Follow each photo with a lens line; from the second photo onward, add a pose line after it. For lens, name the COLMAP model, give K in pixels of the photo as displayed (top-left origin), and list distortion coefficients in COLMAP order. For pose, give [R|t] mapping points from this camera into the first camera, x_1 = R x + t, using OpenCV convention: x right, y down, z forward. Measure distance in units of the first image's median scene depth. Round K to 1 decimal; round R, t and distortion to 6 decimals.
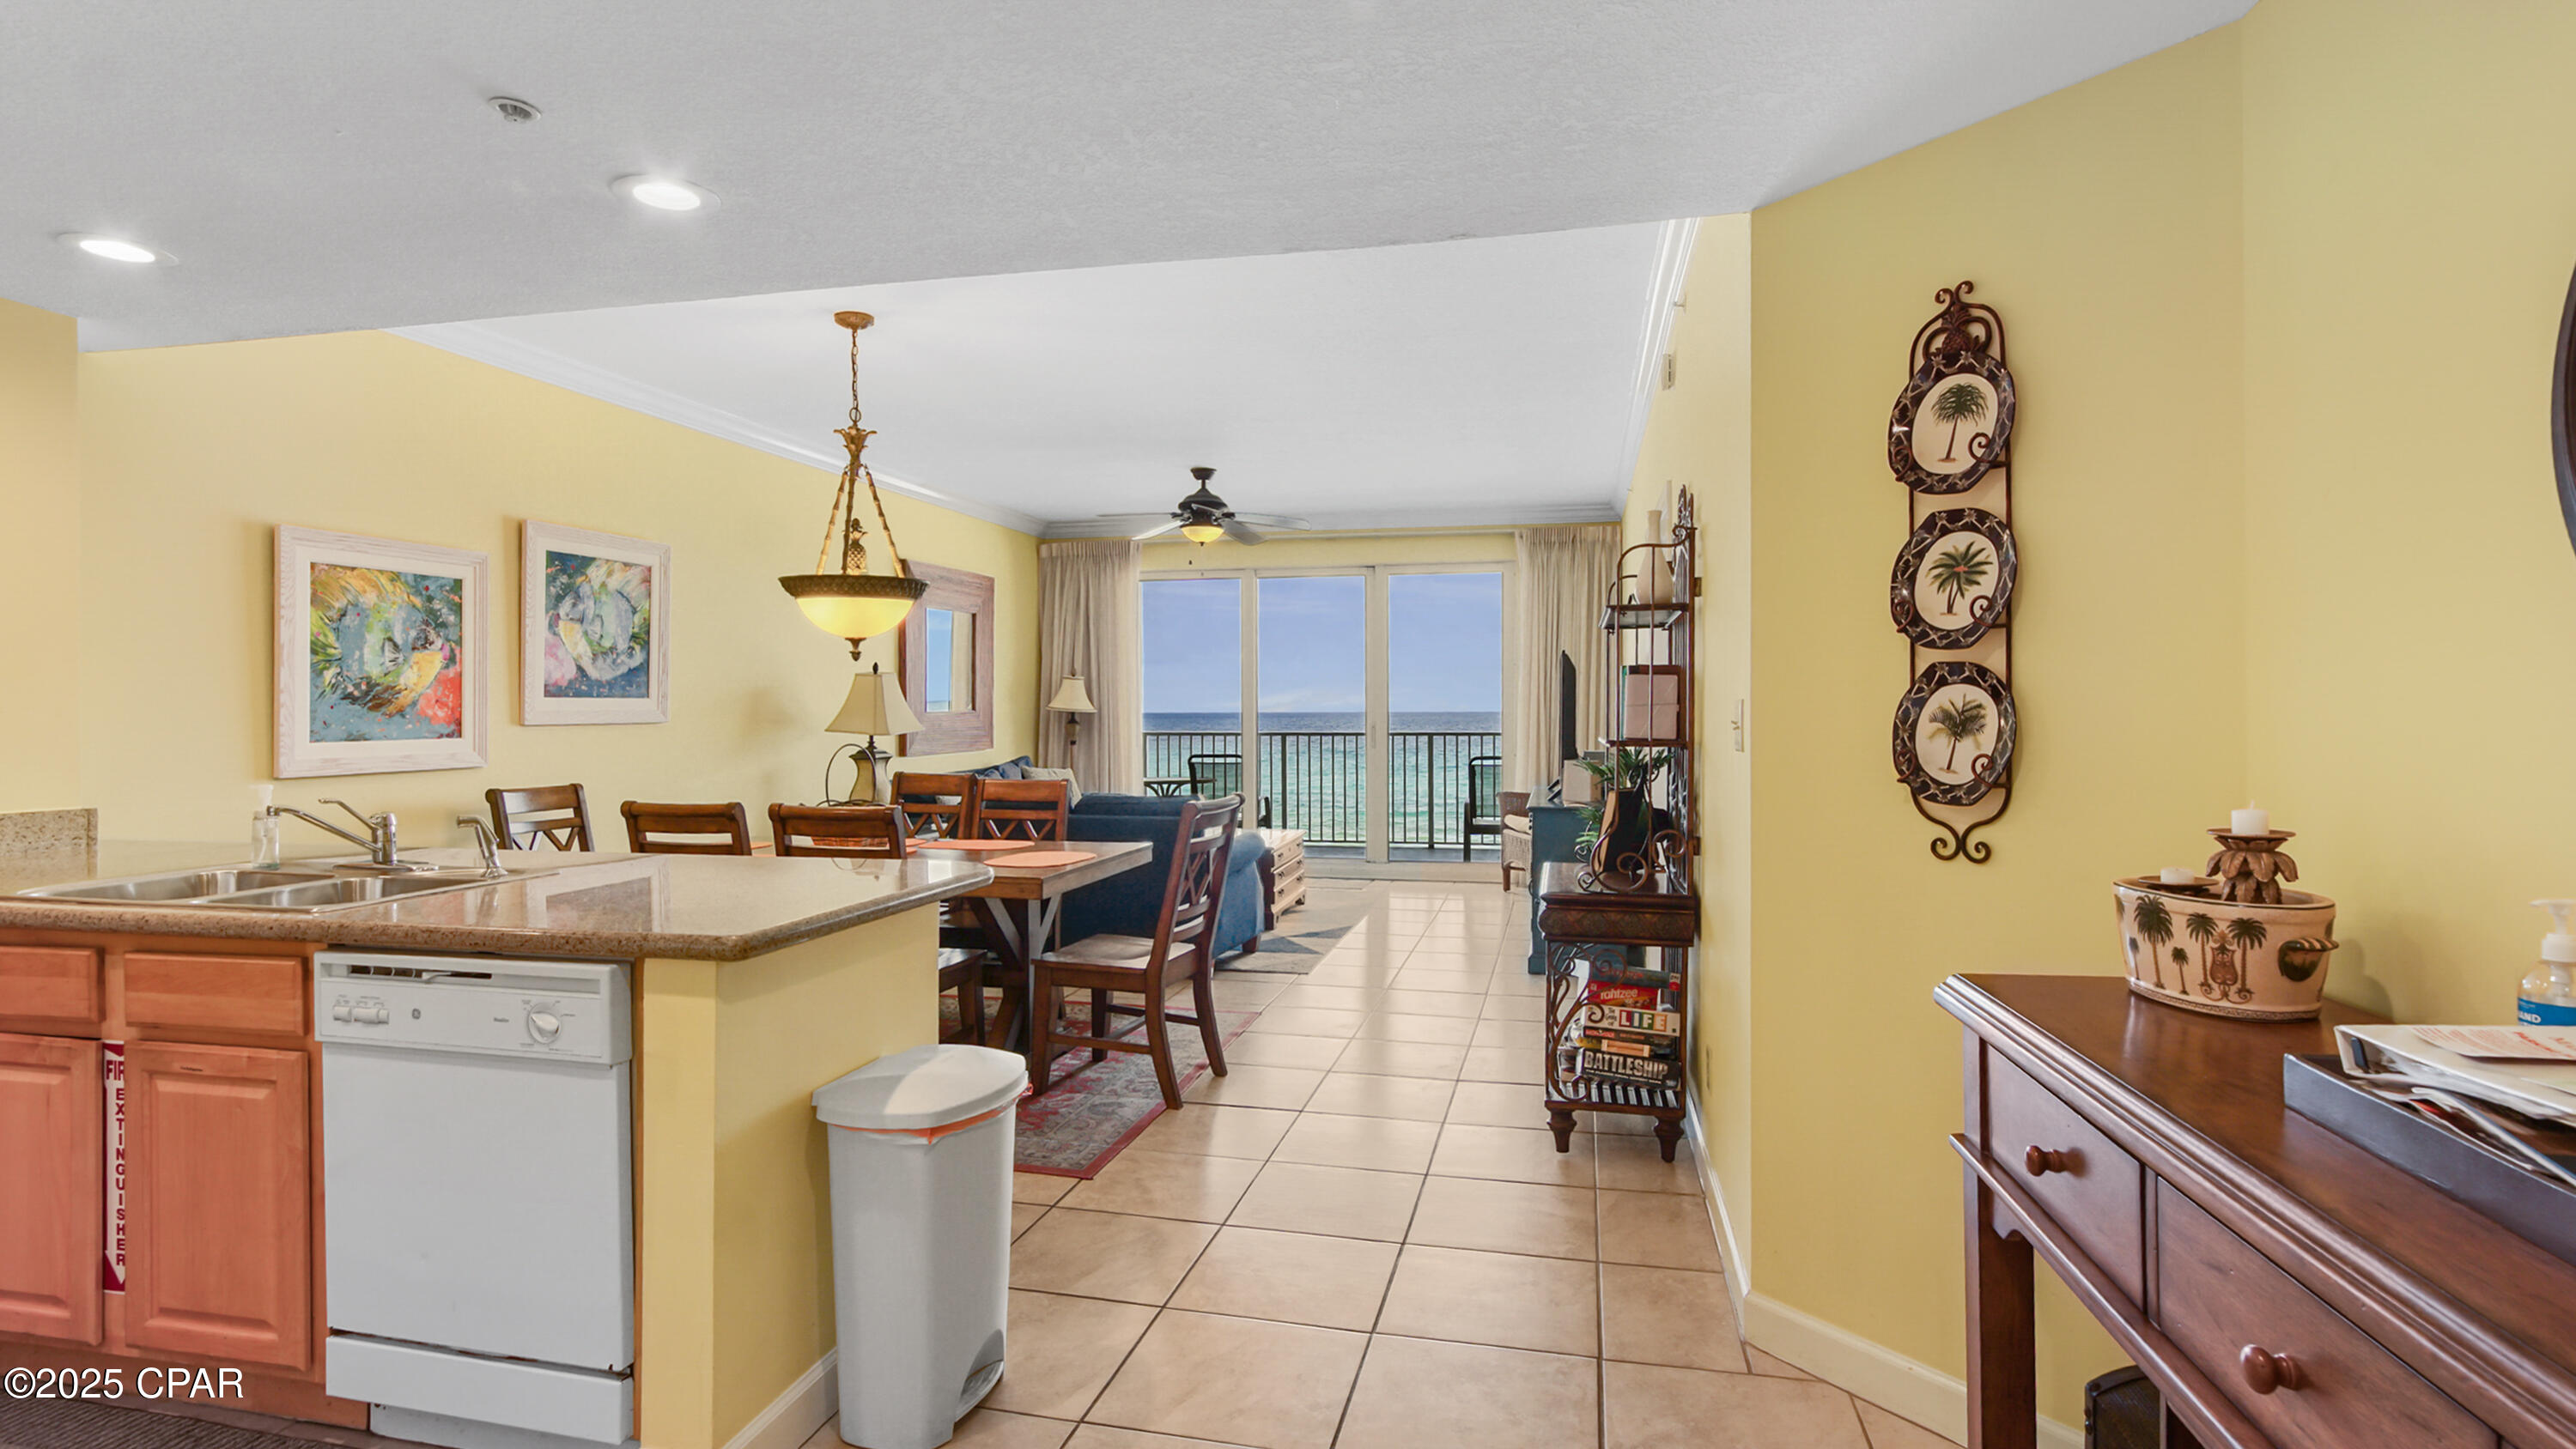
lens RADIAL K [[1265.7, 0, 1285.3], [0, 1265.7, 708.1], [0, 0, 1]] dist [-0.002629, 0.000110]
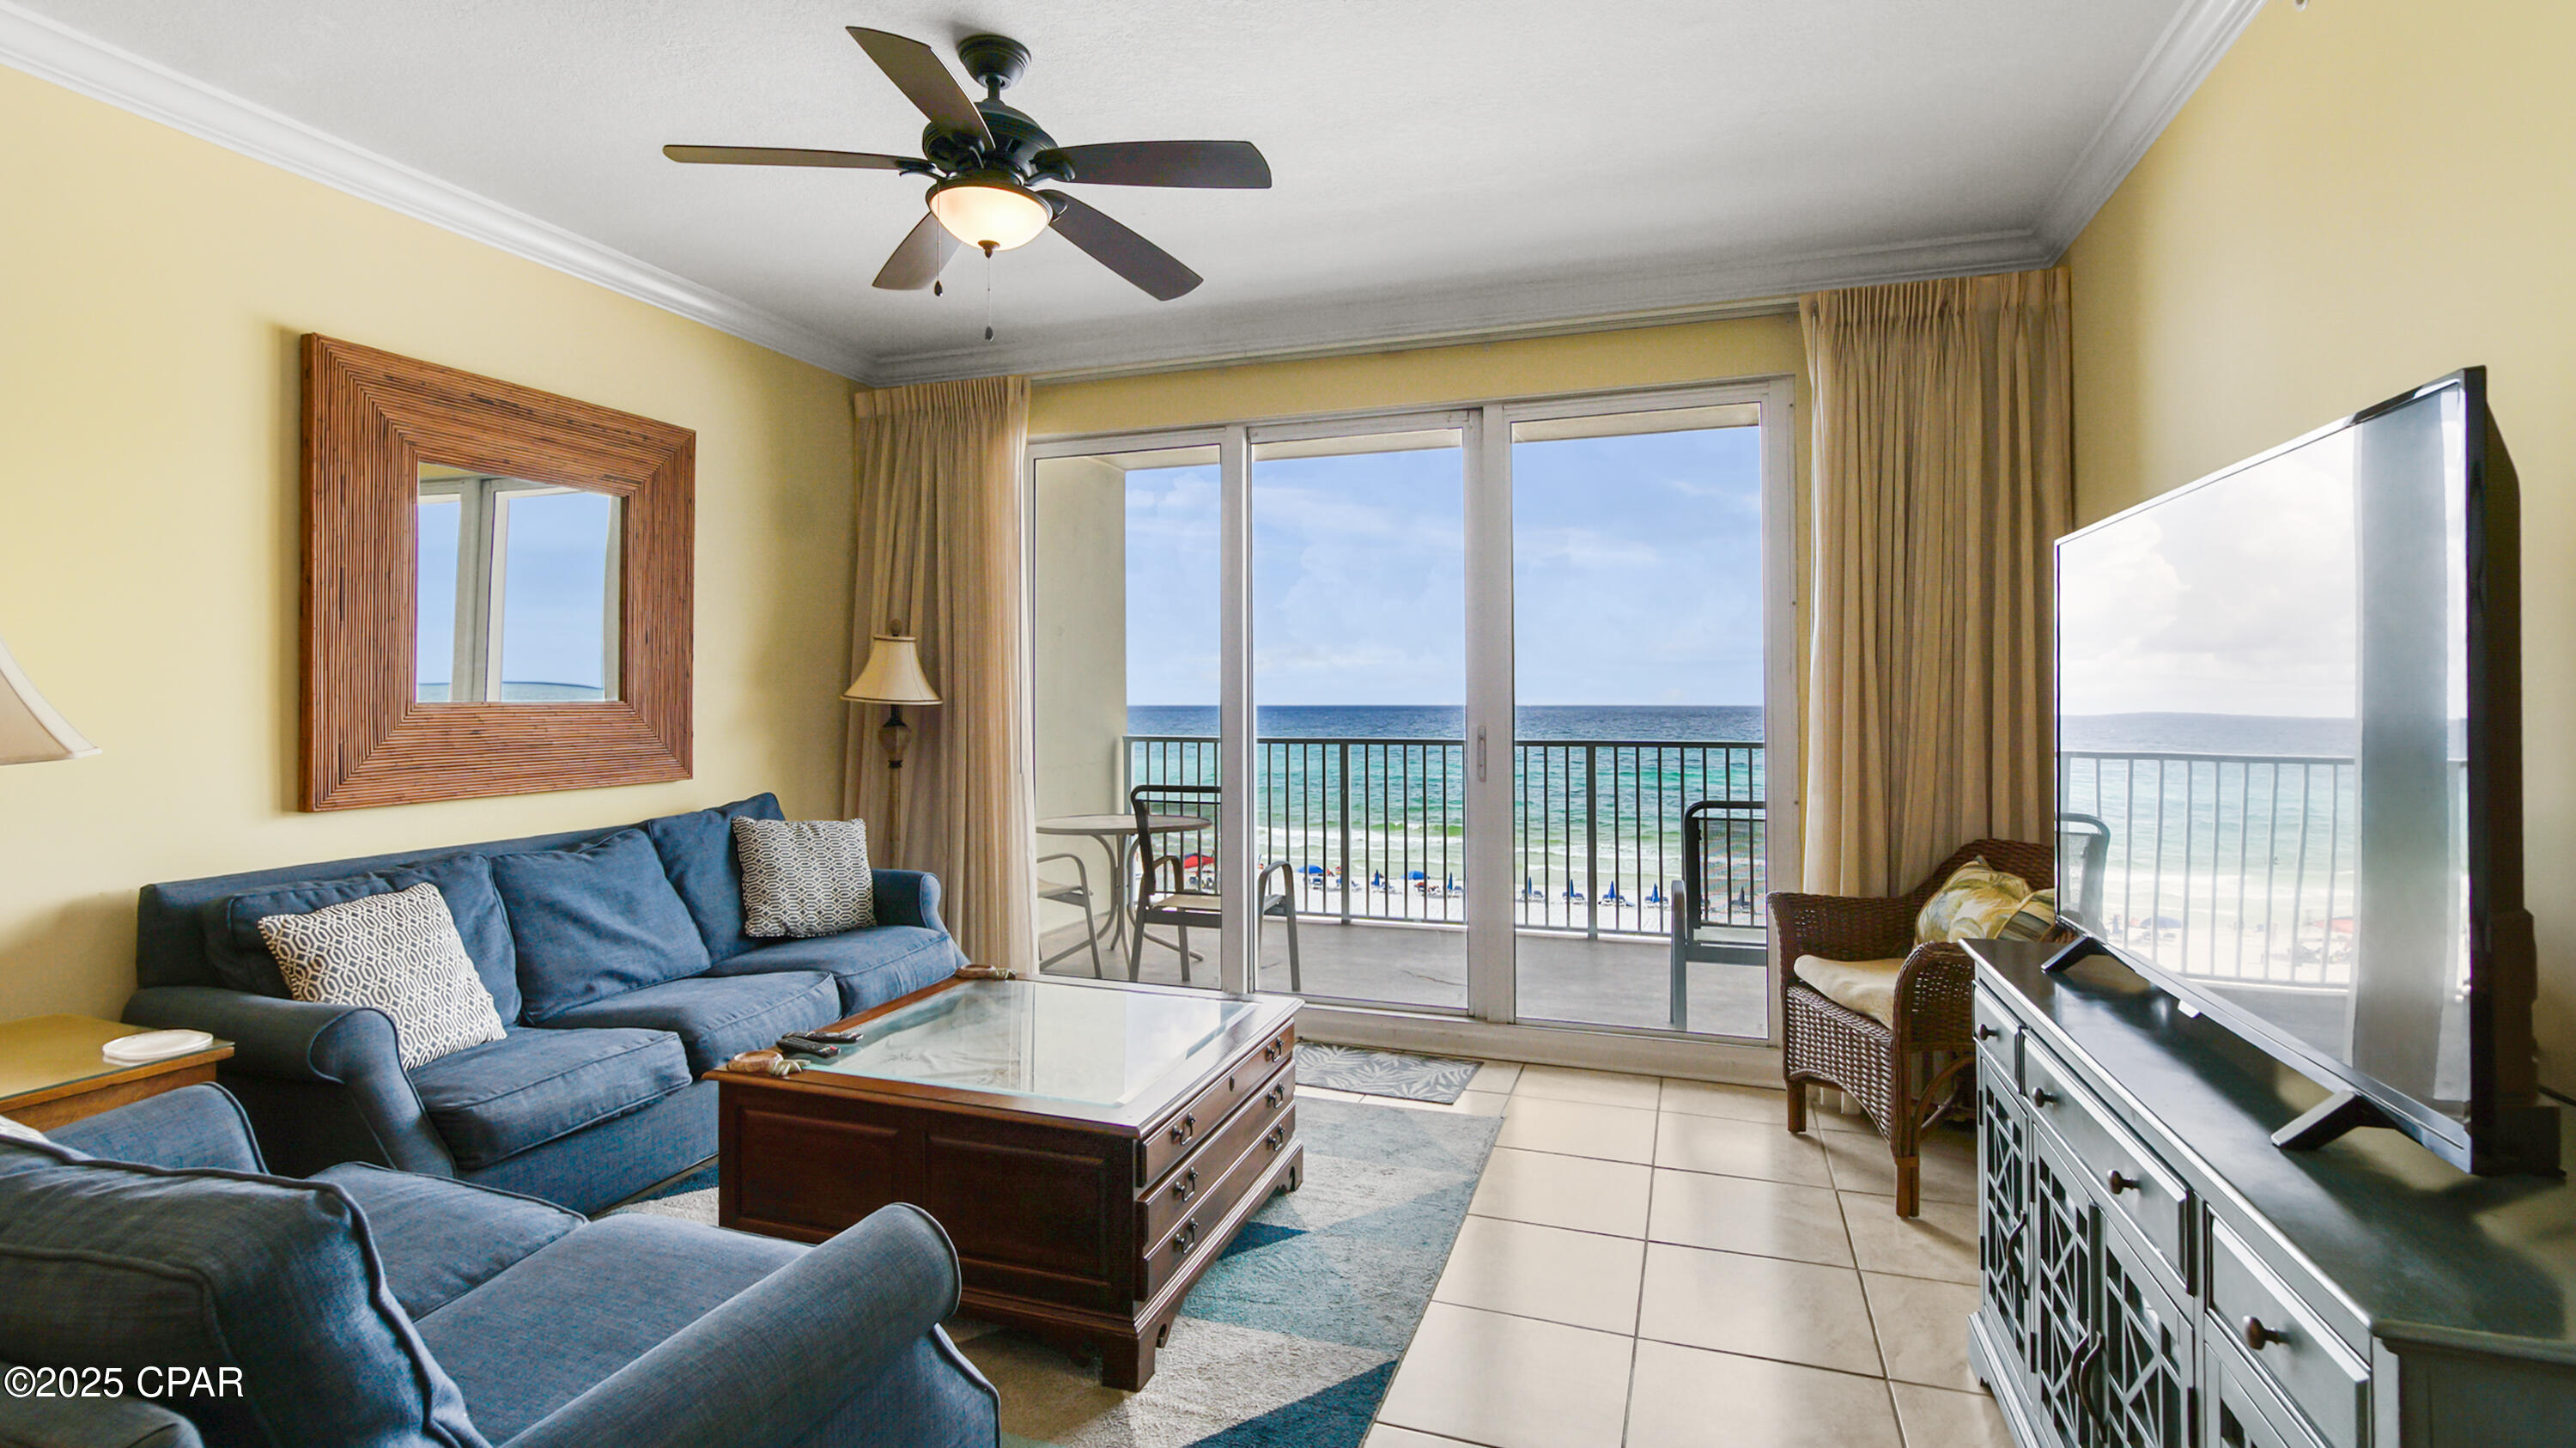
lens RADIAL K [[1186.9, 0, 1280.3], [0, 1186.9, 680.7], [0, 0, 1]] dist [-0.000481, -0.000011]
pose [[0.992501, -0.000589, -0.122235, 0.102636], [-0.001401, 0.999868, -0.016194, 0.001724], [0.122228, 0.016244, 0.992369, 1.131429]]
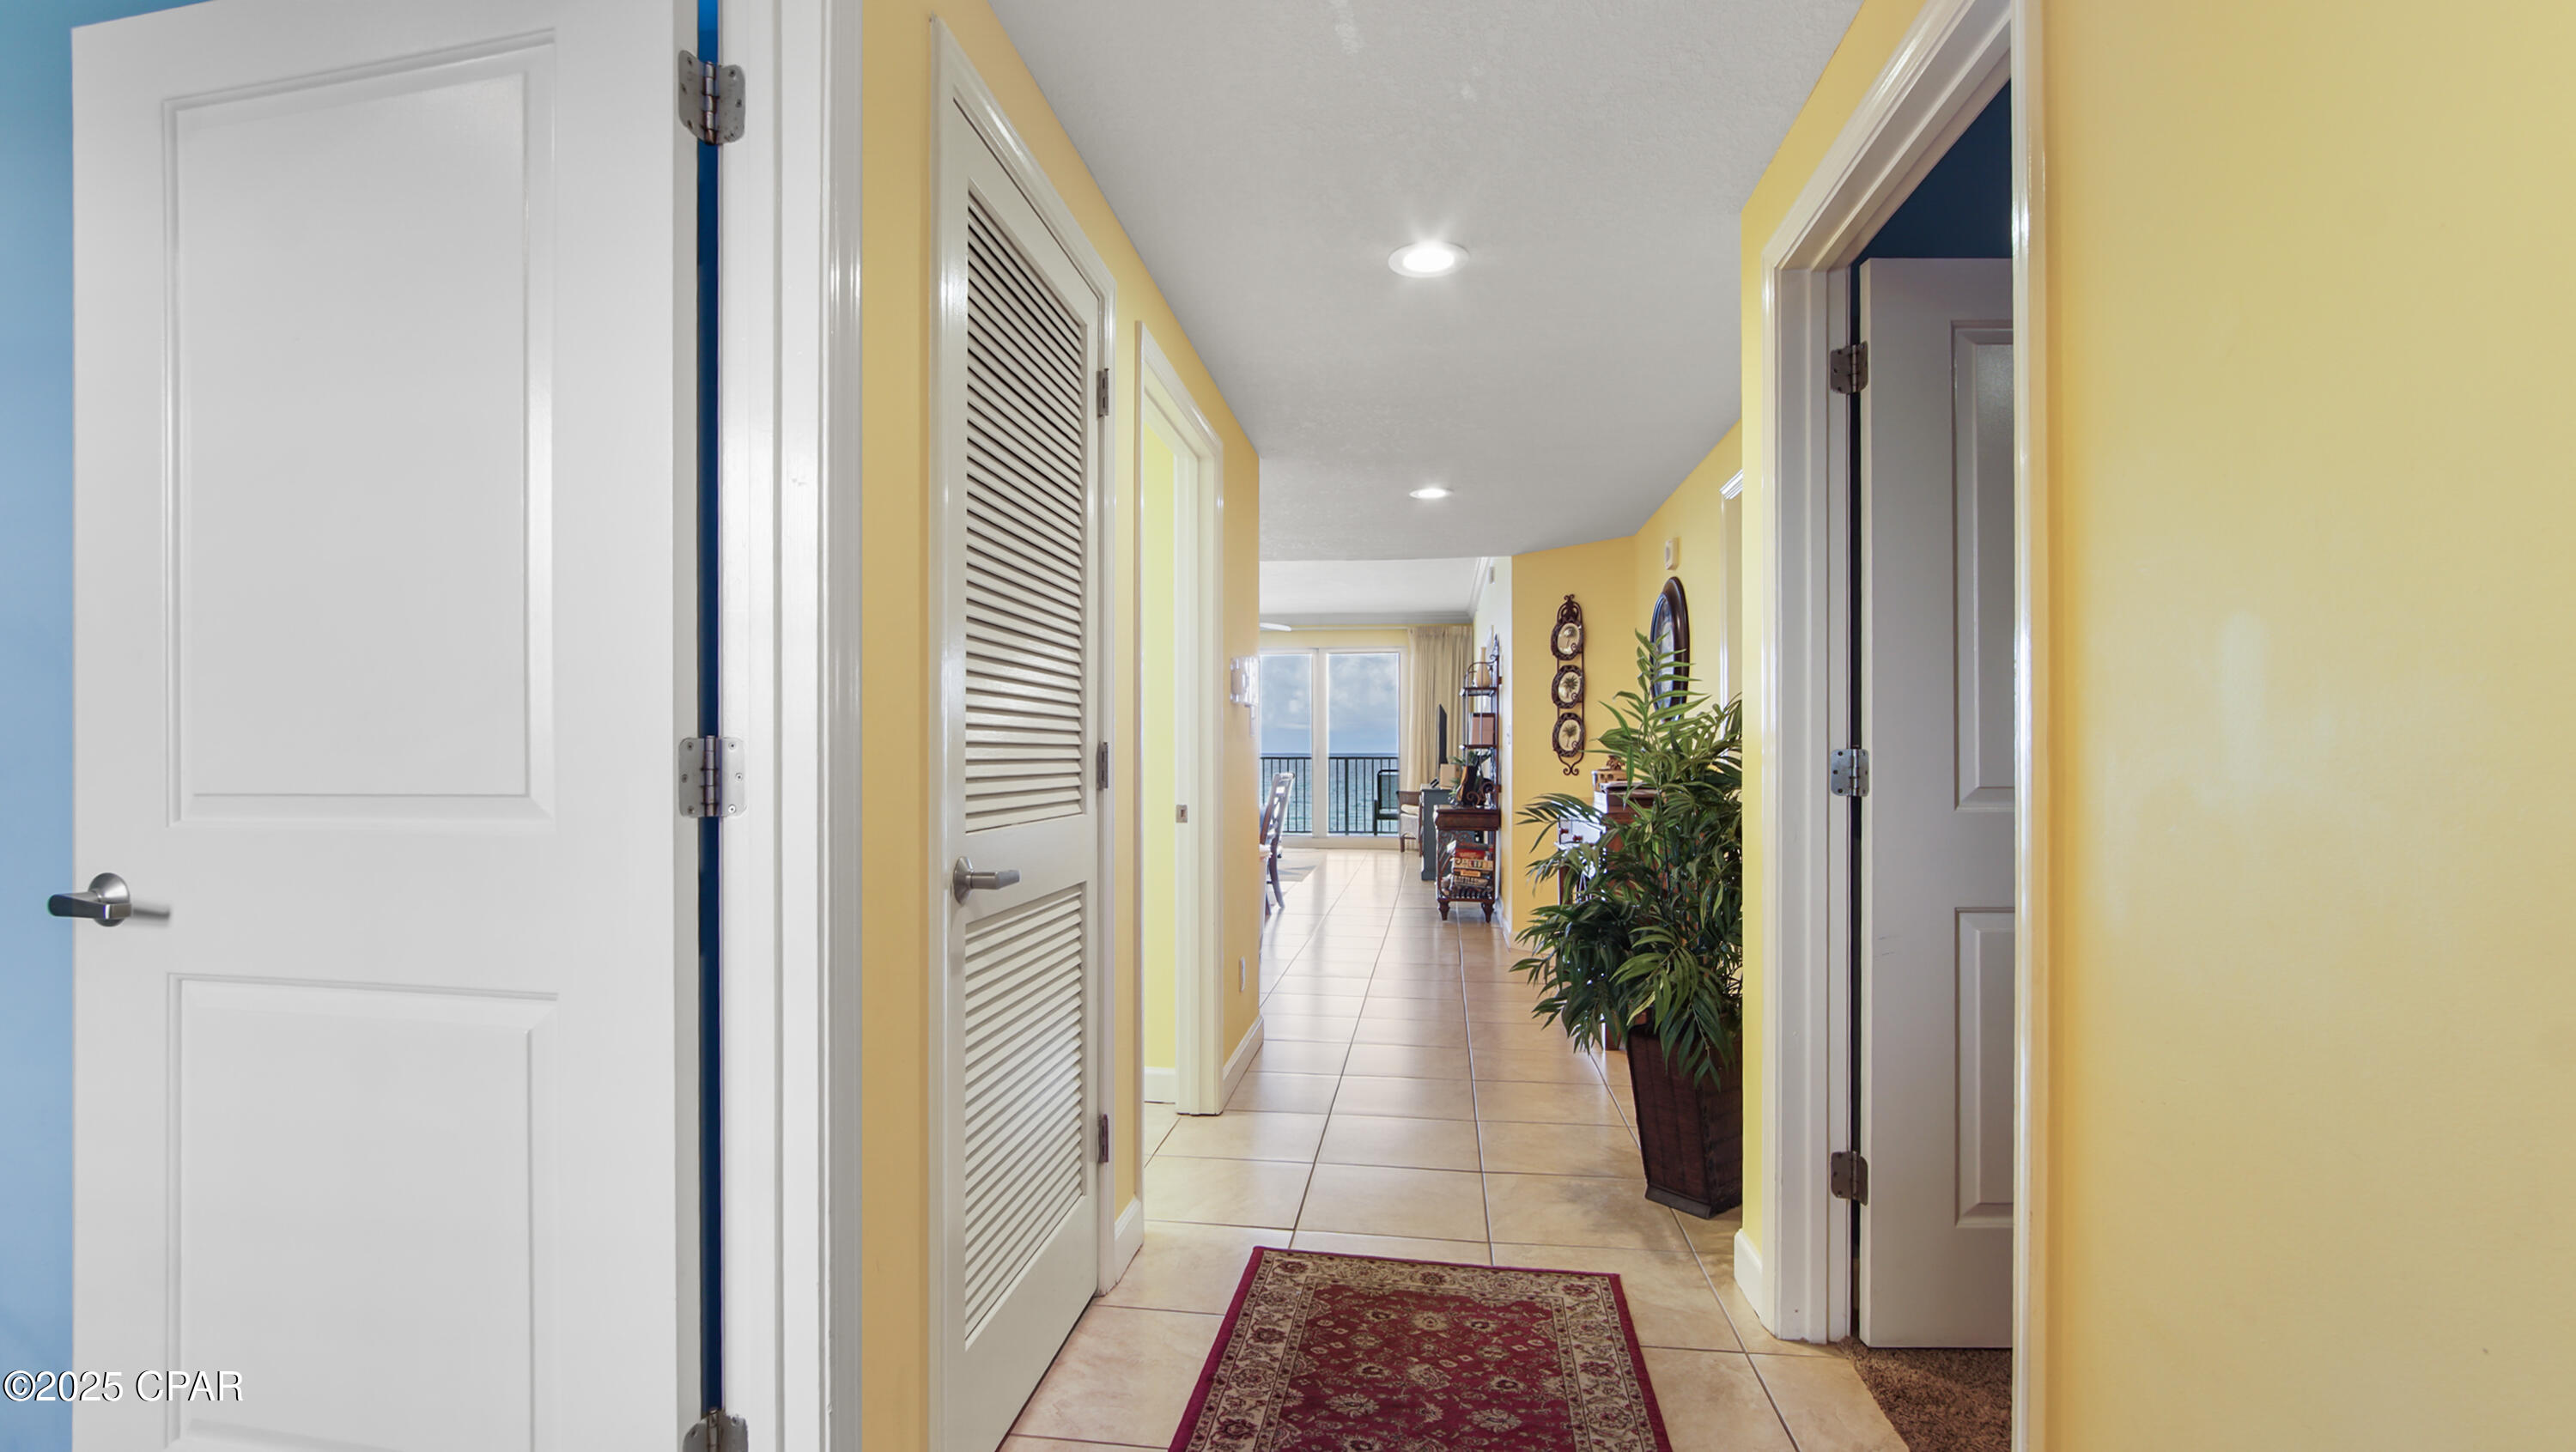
lens RADIAL K [[1167.5, 0, 1295.4], [0, 1167.5, 756.8], [0, 0, 1]] dist [-0.000727, 0.000146]
pose [[0.994492, -0.000639, 0.104807, -0.219469], [0.000071, 0.999985, 0.005424, 0.027632], [-0.104809, -0.005387, 0.994478, -0.872489]]
